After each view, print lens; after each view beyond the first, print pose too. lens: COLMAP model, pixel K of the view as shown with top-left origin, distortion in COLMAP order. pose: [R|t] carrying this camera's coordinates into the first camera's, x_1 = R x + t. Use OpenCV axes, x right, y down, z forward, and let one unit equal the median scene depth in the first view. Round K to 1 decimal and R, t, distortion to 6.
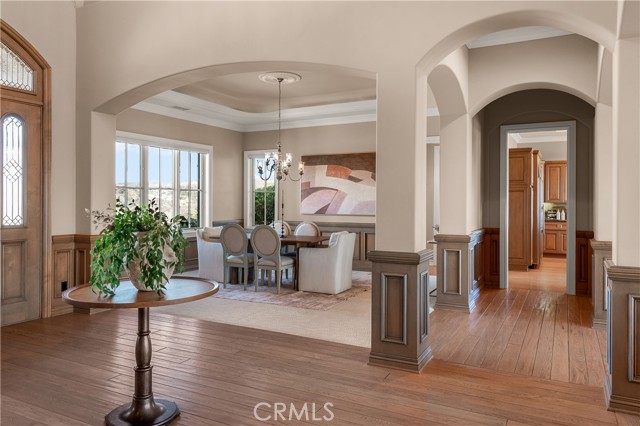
lens RADIAL K [[470.8, 0, 320.7], [0, 470.8, 202.5], [0, 0, 1]] dist [0.003296, 0.001773]
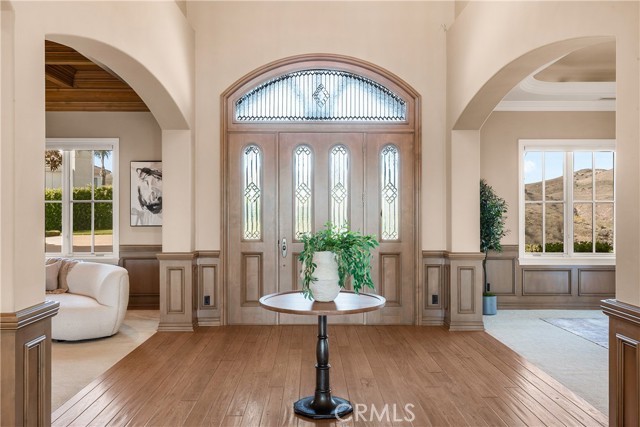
lens RADIAL K [[558.4, 0, 320.0], [0, 558.4, 213.5], [0, 0, 1]] dist [0.015674, 0.004219]
pose [[0.471045, -0.003269, -0.882103, 0.314845], [0.001971, 0.999995, -0.002653, -0.008245], [0.882107, -0.000489, 0.471049, 0.130405]]
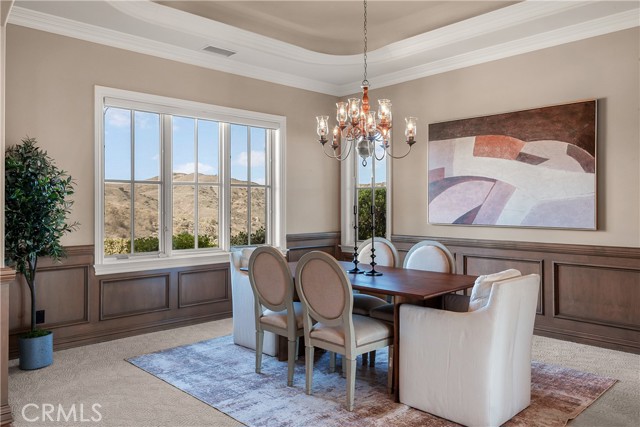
lens RADIAL K [[472.1, 0, 321.3], [0, 472.1, 200.6], [0, 0, 1]] dist [0.009118, 0.001566]
pose [[0.945963, -0.010835, -0.324094, 0.025074], [0.005621, 0.999839, -0.017020, 0.005284], [0.324226, 0.014278, 0.945872, 0.484485]]
